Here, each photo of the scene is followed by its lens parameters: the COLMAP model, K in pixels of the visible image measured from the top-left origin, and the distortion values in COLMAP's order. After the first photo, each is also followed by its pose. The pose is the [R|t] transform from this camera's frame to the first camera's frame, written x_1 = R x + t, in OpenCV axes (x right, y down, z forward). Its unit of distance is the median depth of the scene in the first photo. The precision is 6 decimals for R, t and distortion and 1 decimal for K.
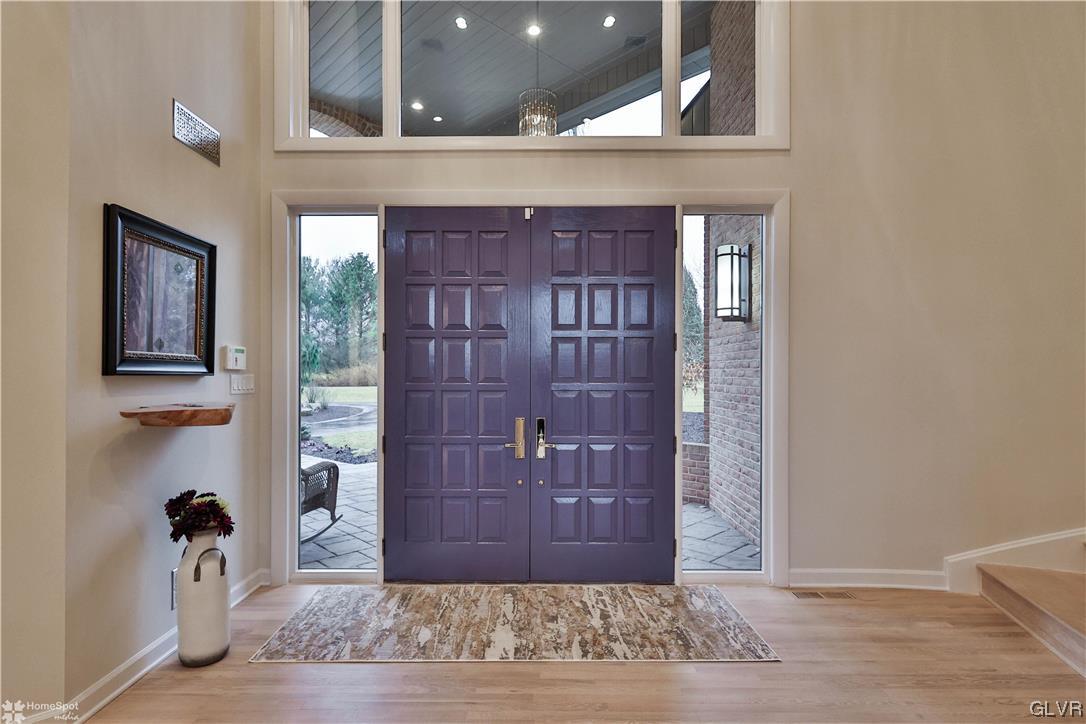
lens RADIAL K [[598.6, 0, 541.1], [0, 598.6, 355.3], [0, 0, 1]] dist [0.000139, 0.002070]
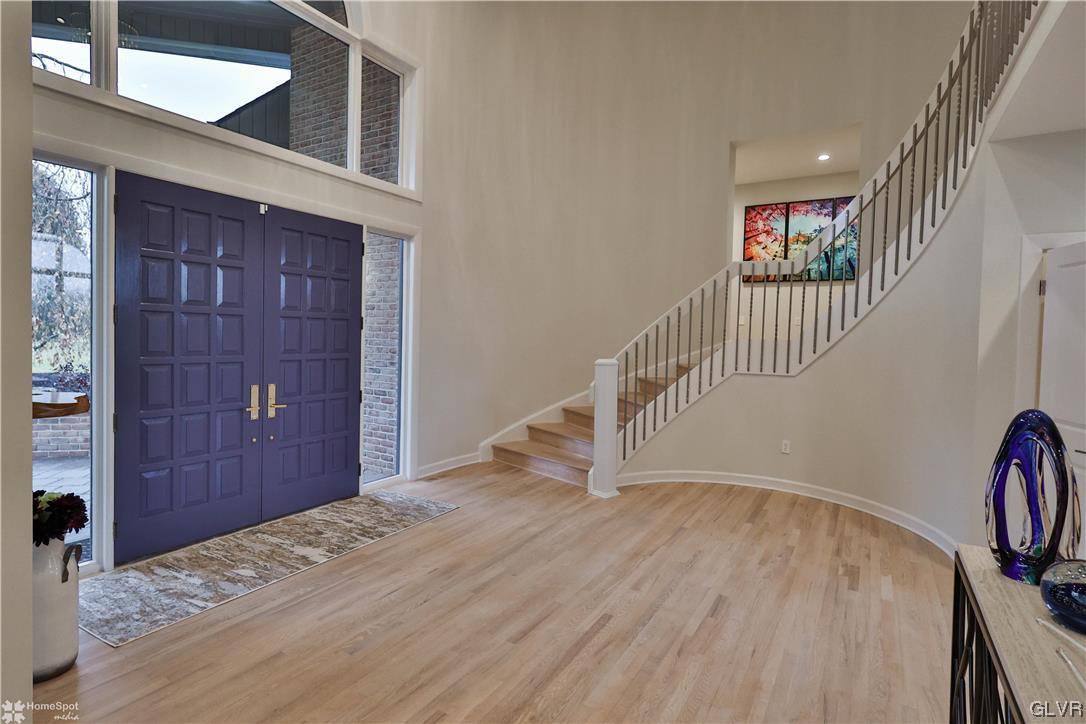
lens RADIAL K [[525.3, 0, 538.5], [0, 525.3, 355.5], [0, 0, 1]] dist [0.002388, 0.001024]
pose [[0.531100, -0.022118, 0.847021, -0.633497], [-0.016777, 0.999189, 0.036611, 0.000950], [-0.847143, -0.033654, 0.530298, -0.005045]]
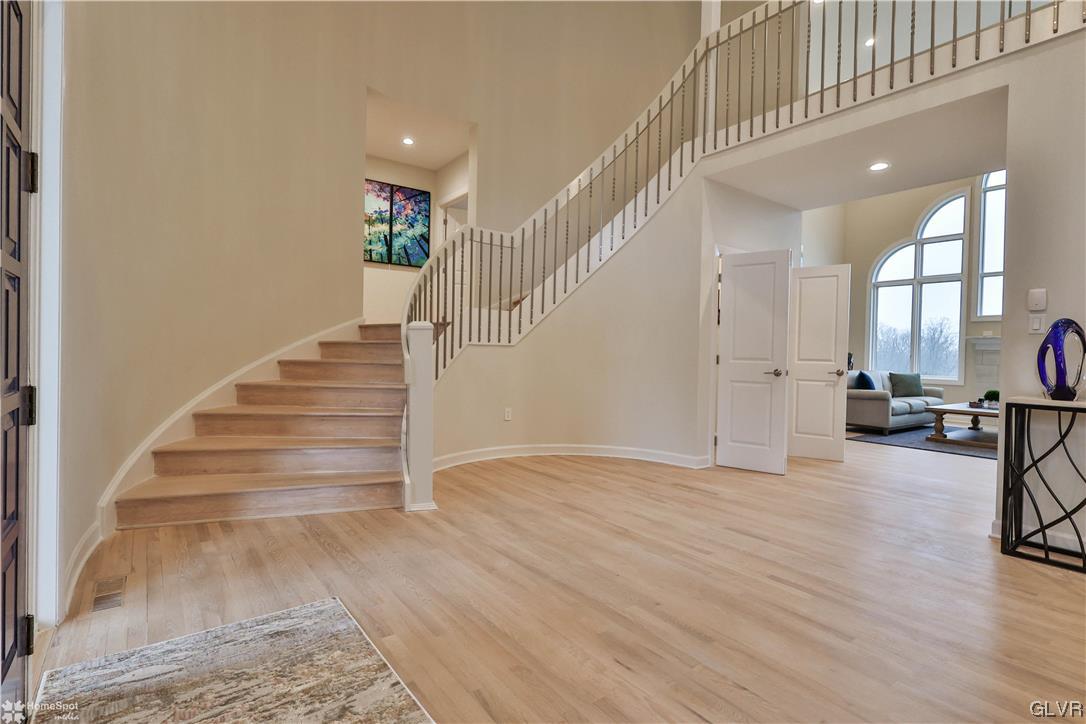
lens RADIAL K [[525.3, 0, 547.5], [0, 525.3, 358.5], [0, 0, 1]] dist [0.002388, 0.001024]
pose [[-0.571490, -0.027667, 0.820143, -0.335583], [-0.020096, 0.999604, 0.019718, 0.105468], [-0.820363, -0.005213, -0.571819, 0.965013]]
